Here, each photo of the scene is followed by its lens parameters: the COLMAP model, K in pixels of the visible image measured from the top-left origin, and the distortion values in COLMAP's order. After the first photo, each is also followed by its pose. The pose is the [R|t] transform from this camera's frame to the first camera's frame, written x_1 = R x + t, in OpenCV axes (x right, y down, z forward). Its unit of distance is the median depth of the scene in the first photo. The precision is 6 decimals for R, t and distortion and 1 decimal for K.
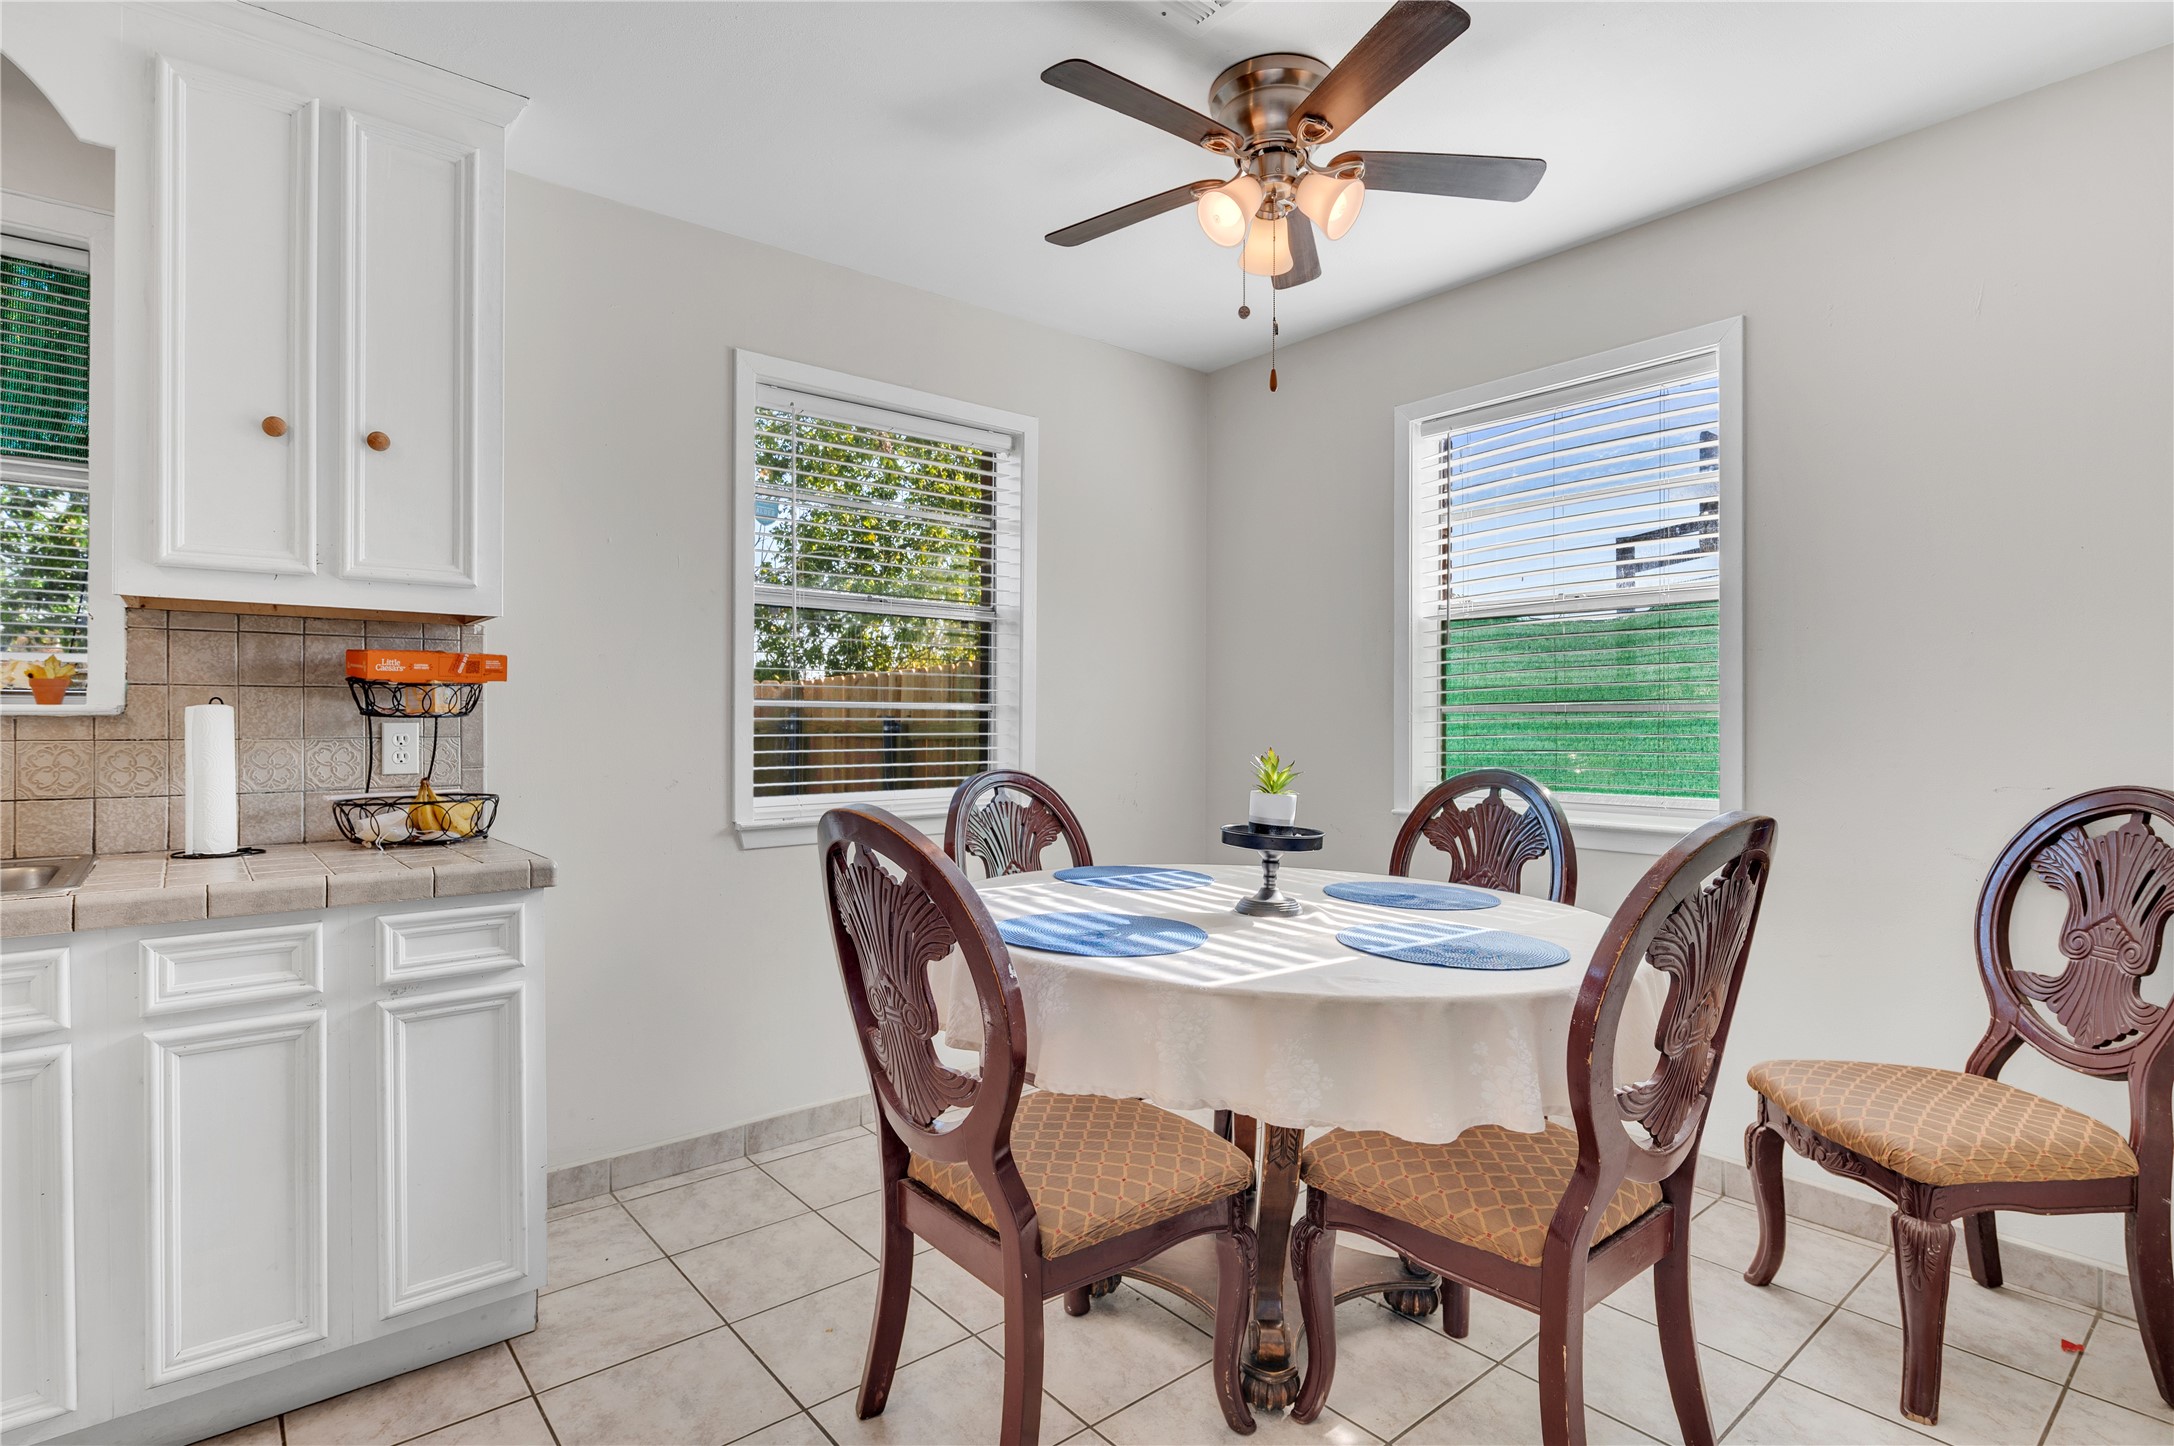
lens RADIAL K [[1080.9, 0, 1083.9], [0, 1080.9, 722.7], [0, 0, 1]] dist [-0.005630, 0.000295]
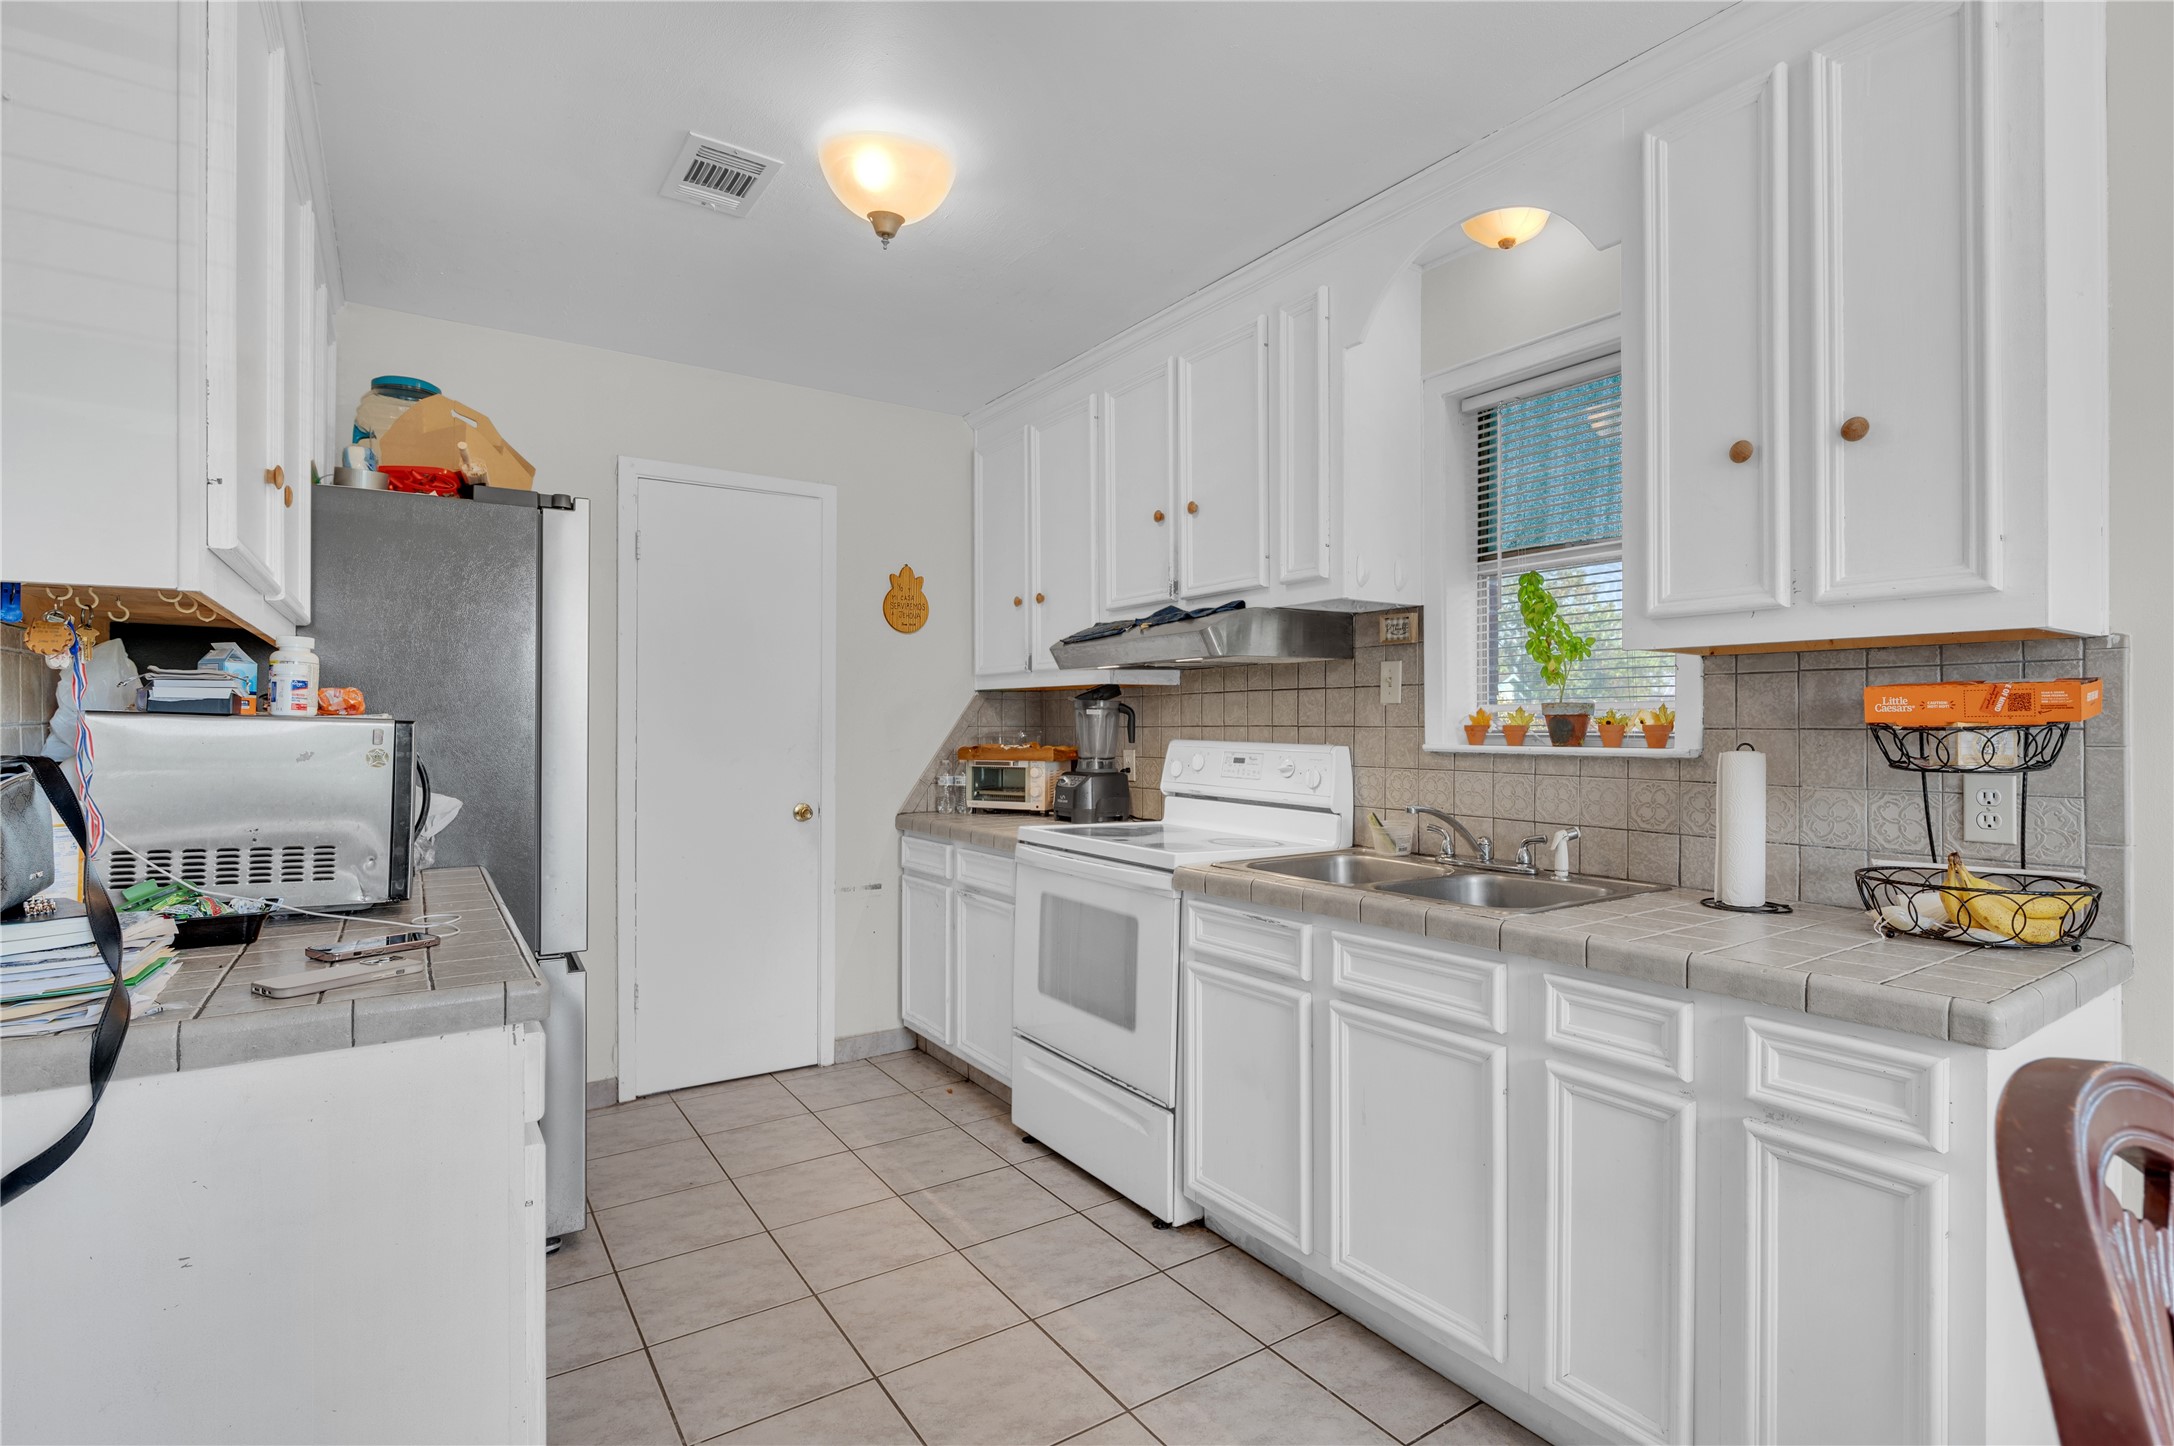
lens RADIAL K [[1020.4, 0, 1093.8], [0, 1020.4, 722.4], [0, 0, 1]] dist [-0.003886, 0.001854]
pose [[-0.093430, -0.002731, -0.995622, 0.156349], [-0.001315, 0.999996, -0.002619, -0.039322], [0.995625, 0.001065, -0.093433, 0.506617]]
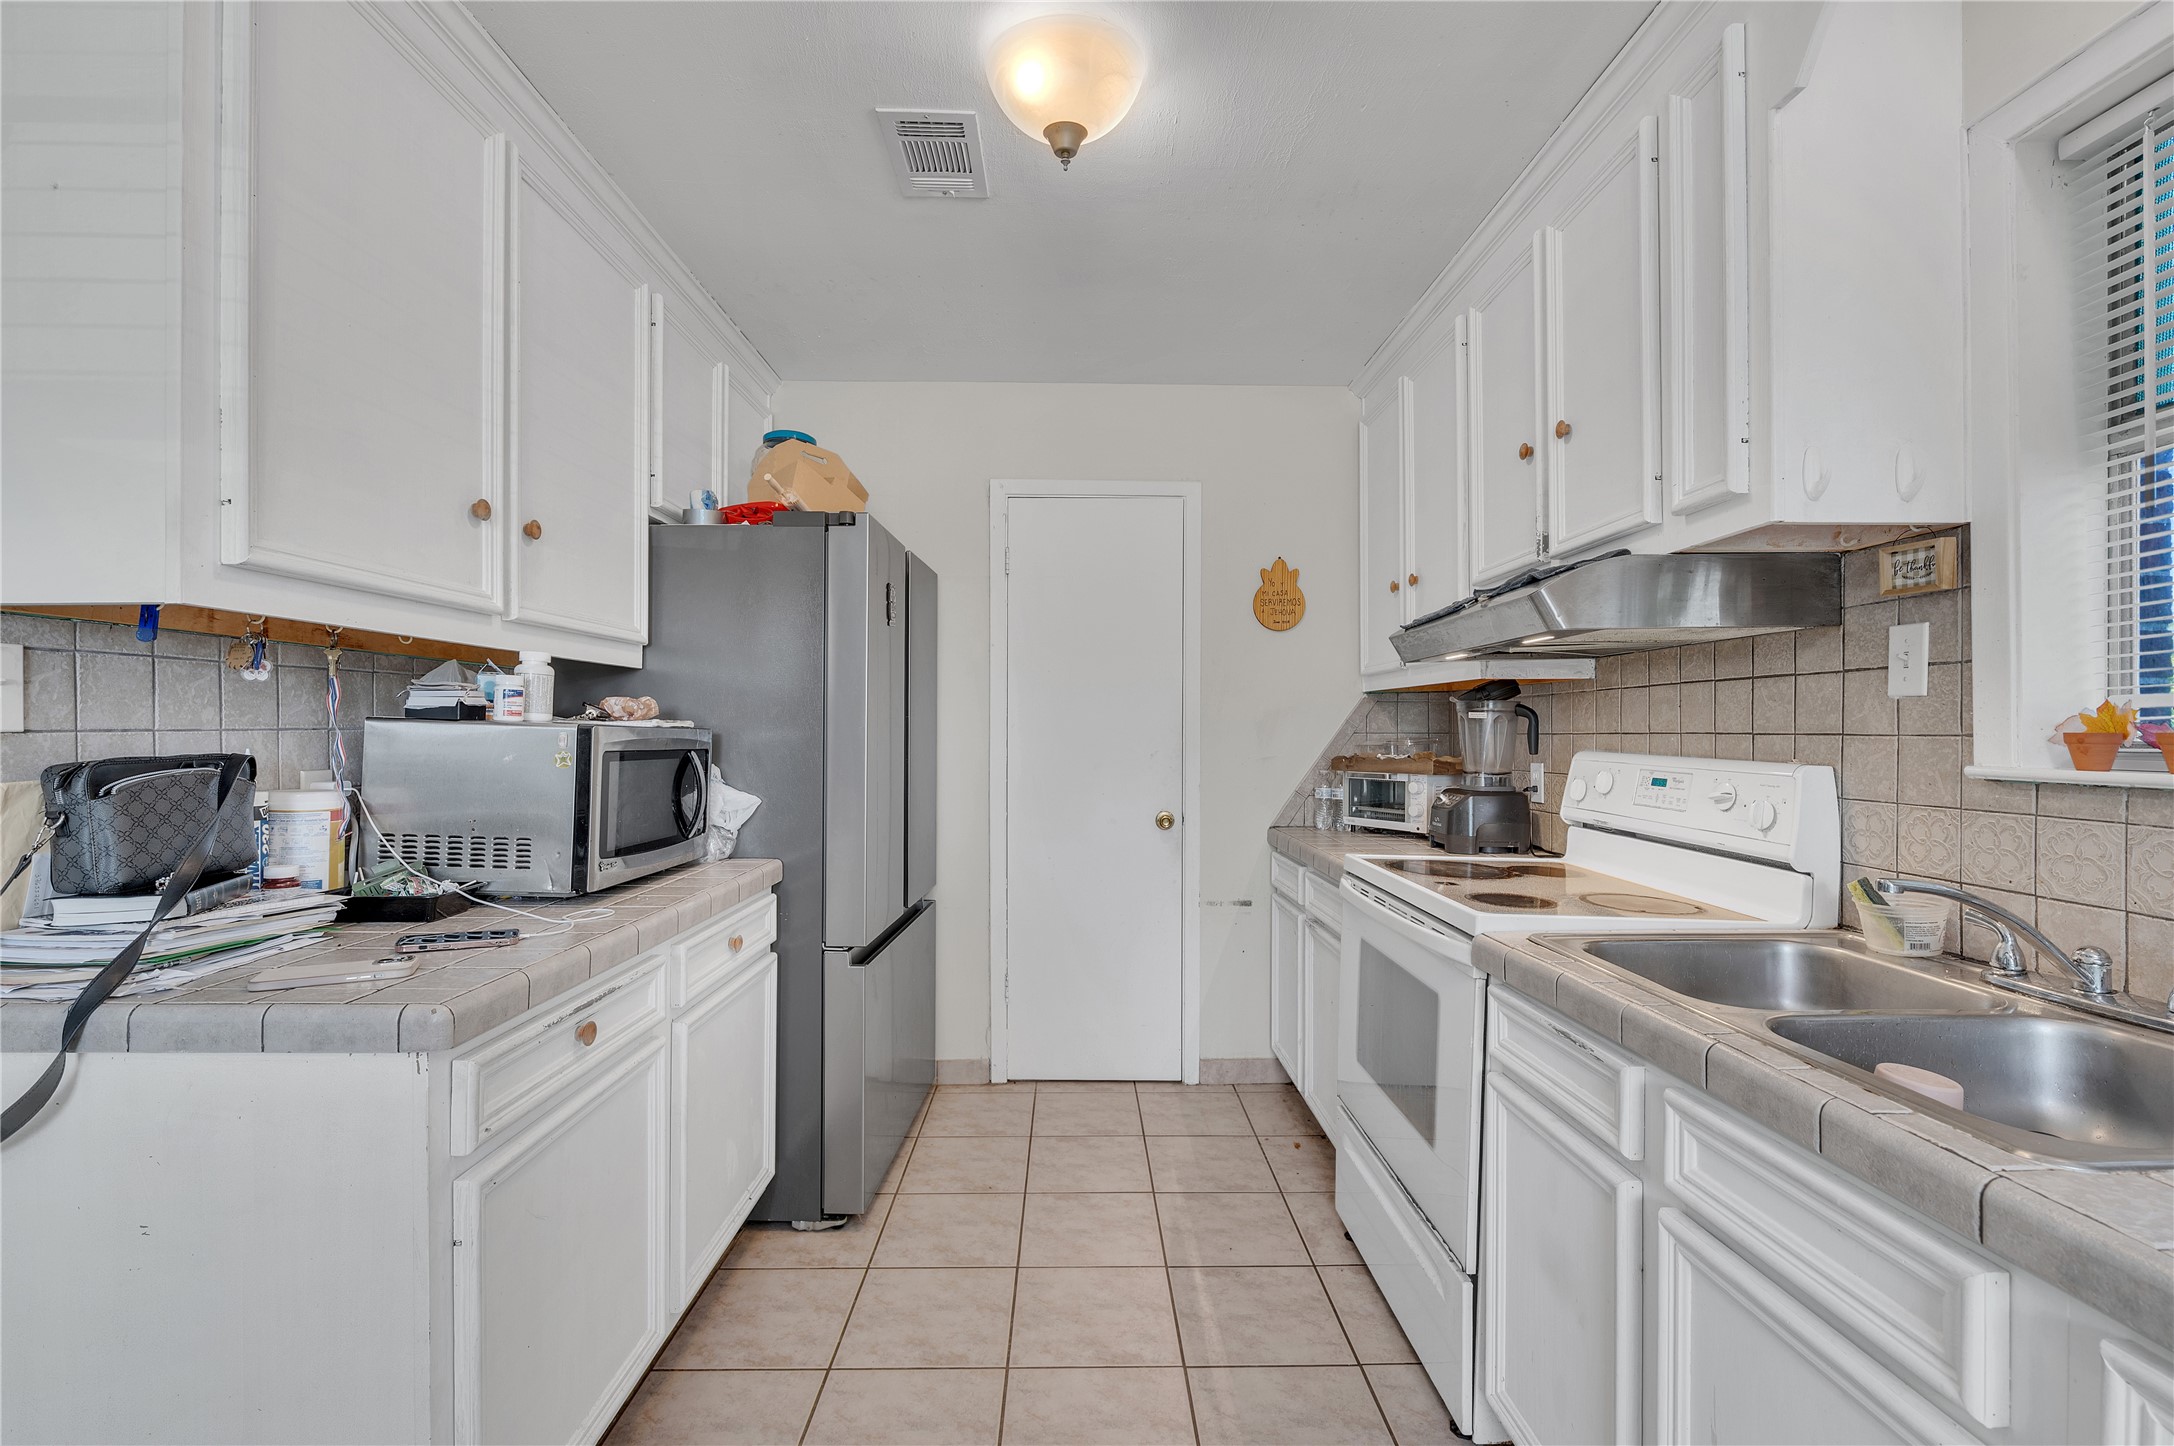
lens RADIAL K [[931.4, 0, 1085.3], [0, 931.4, 728.5], [0, 0, 1]] dist [-0.004946, -0.000573]
pose [[-0.621107, -0.003836, -0.783716, -0.248133], [-0.003293, 0.999992, -0.002285, -0.038916], [0.783719, 0.001162, -0.621115, 0.716225]]
